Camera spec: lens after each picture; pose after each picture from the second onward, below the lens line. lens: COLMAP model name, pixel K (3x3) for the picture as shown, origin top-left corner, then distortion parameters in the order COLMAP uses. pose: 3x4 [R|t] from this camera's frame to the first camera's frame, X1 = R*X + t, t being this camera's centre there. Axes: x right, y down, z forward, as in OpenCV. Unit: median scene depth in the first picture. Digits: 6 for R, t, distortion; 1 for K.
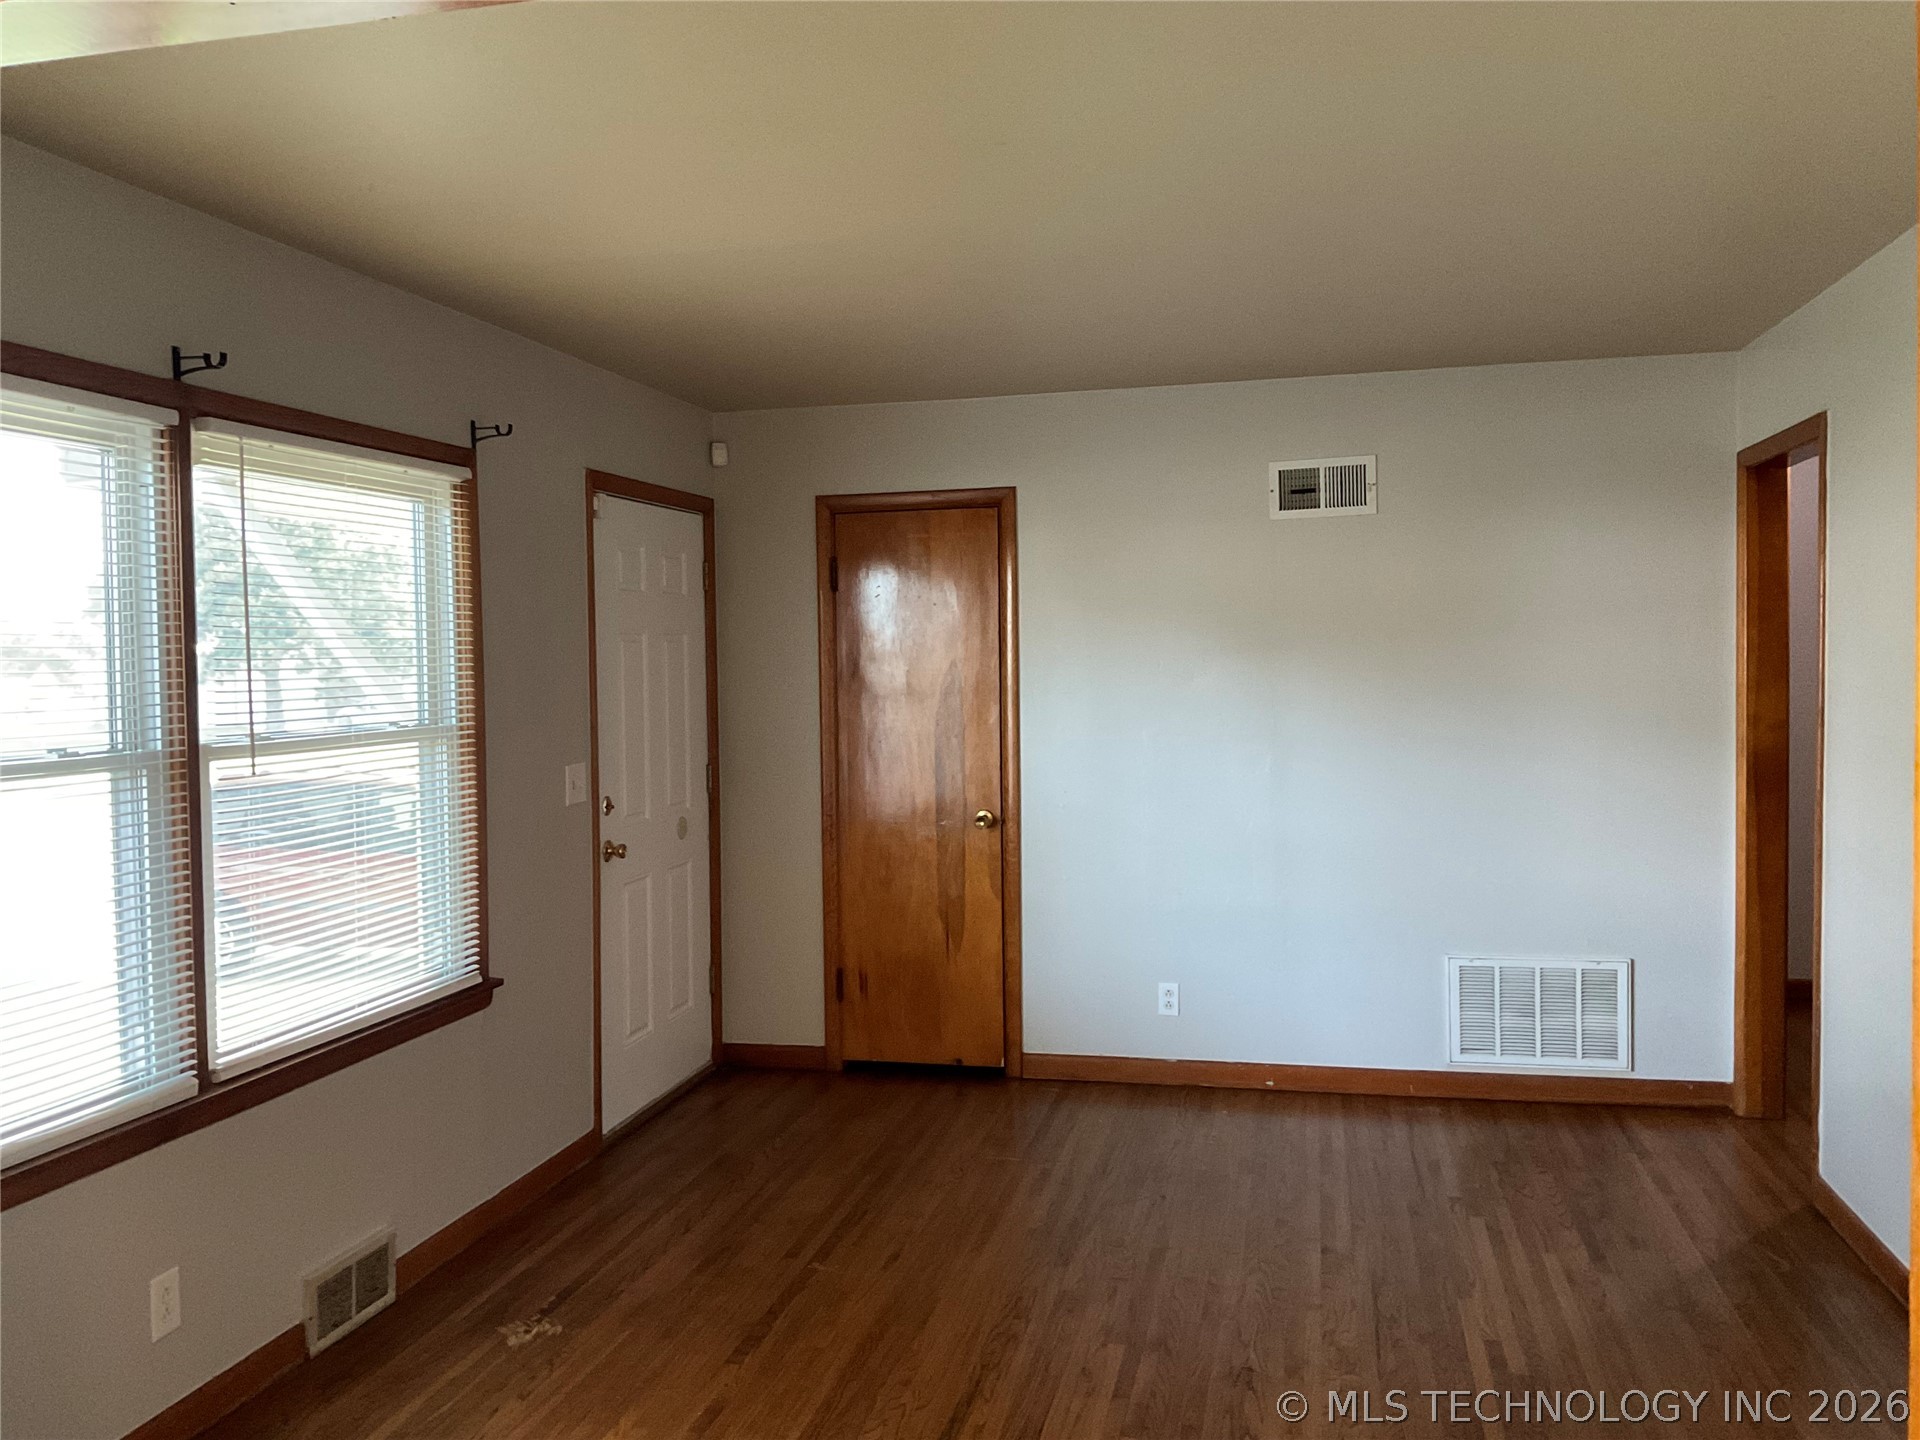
lens RADIAL K [[1587.9, 0, 967.9], [0, 1587.9, 720.3], [0, 0, 1]] dist [0.028896, -0.047515]
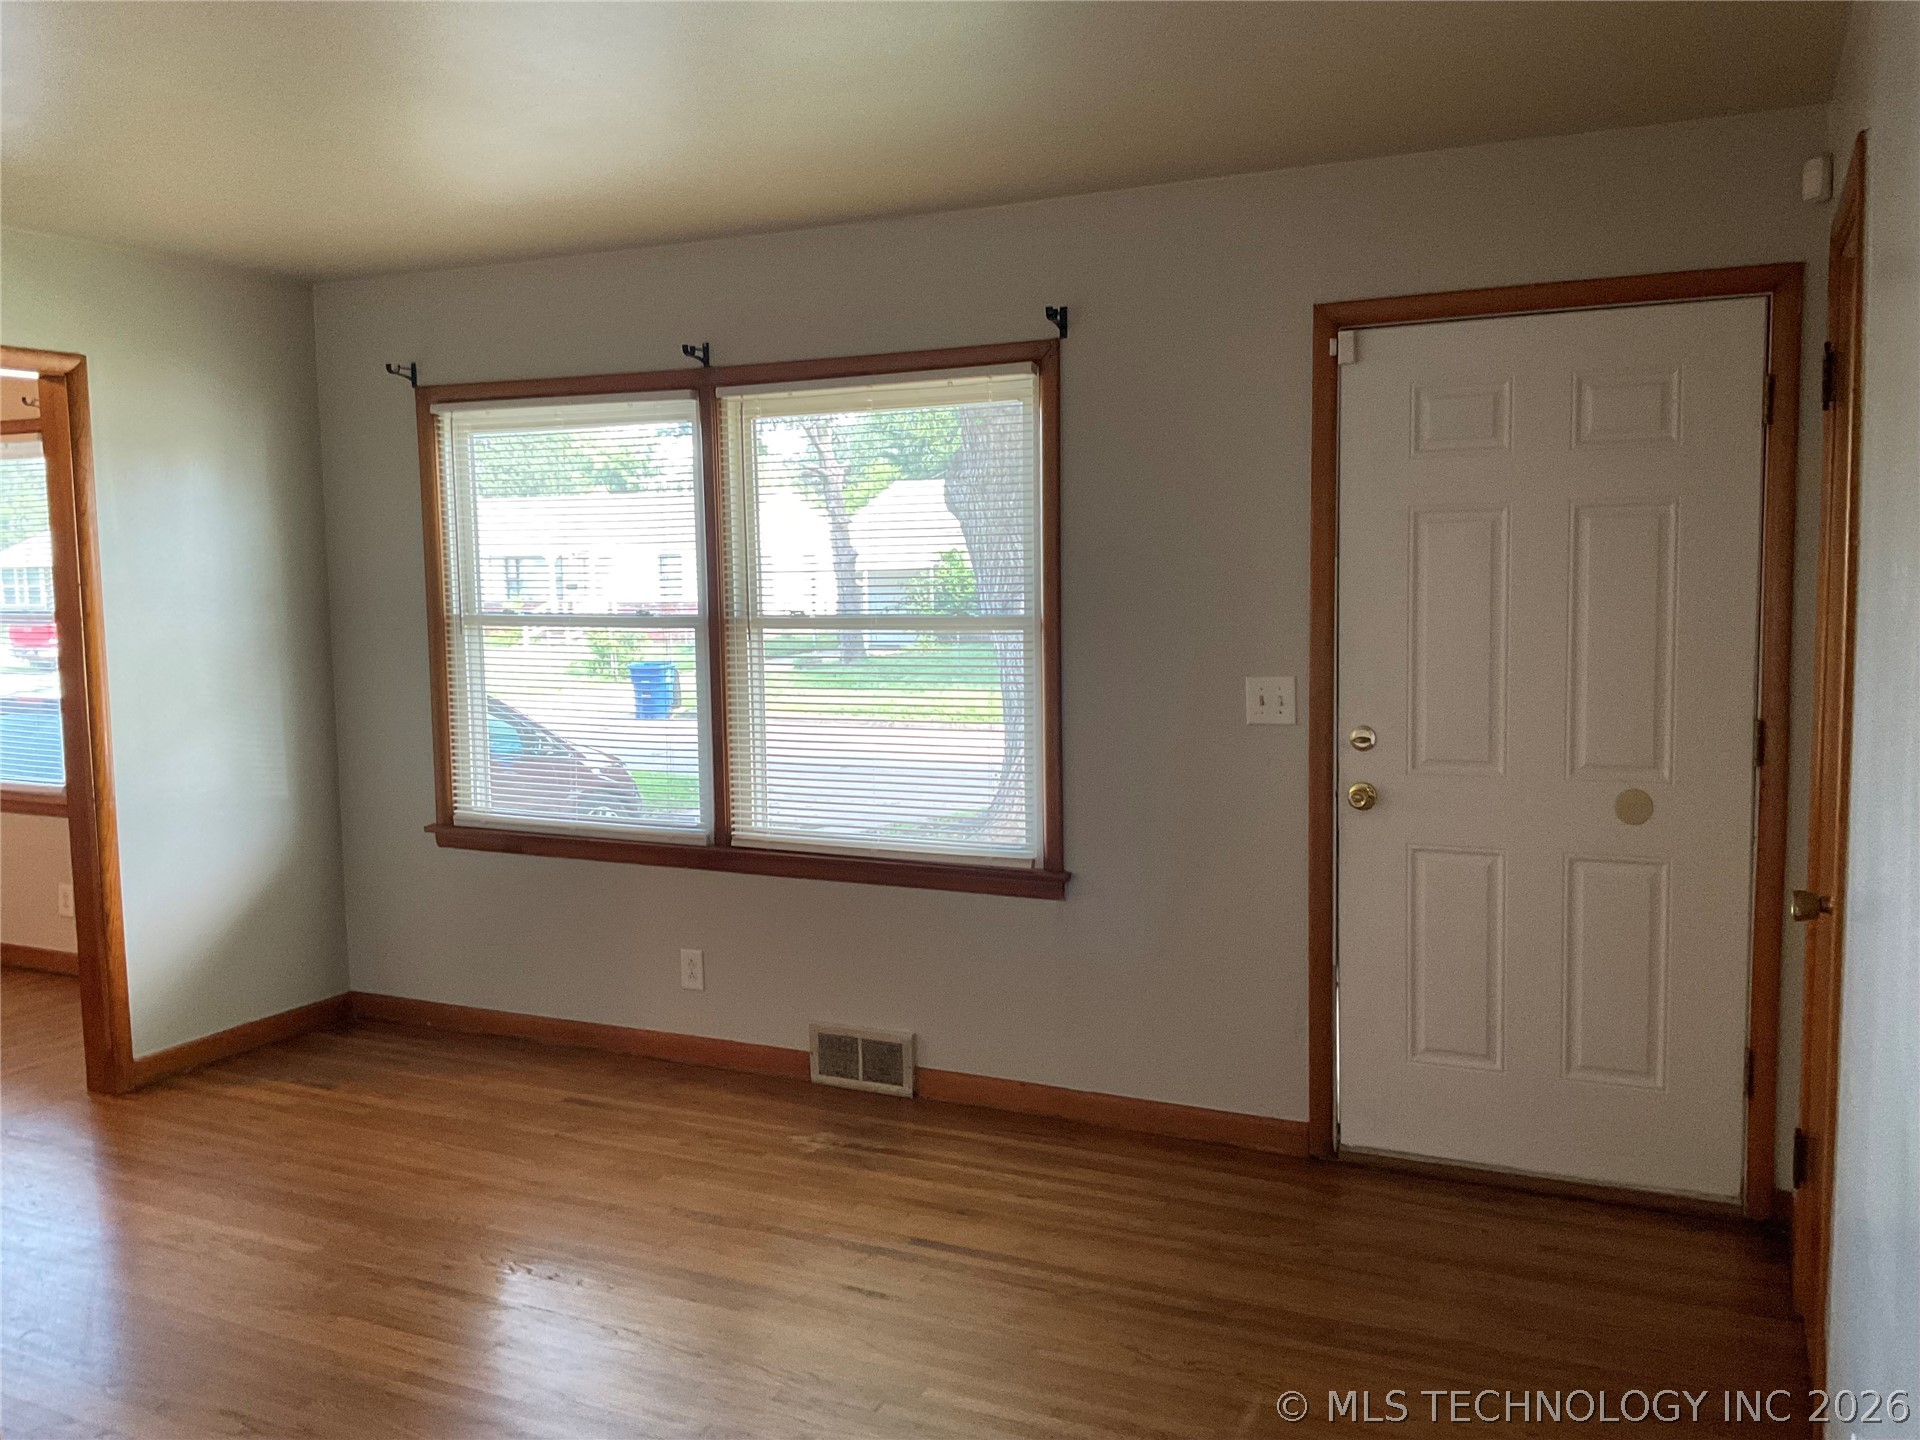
lens RADIAL K [[1587.9, 0, 957.7], [0, 1587.9, 705.9], [0, 0, 1]] dist [0.028896, -0.047515]
pose [[-0.230080, 0.101105, -0.967905, 0.742096], [-0.022648, 0.993763, 0.109190, -0.054443], [0.972908, 0.047044, -0.226355, 1.279825]]
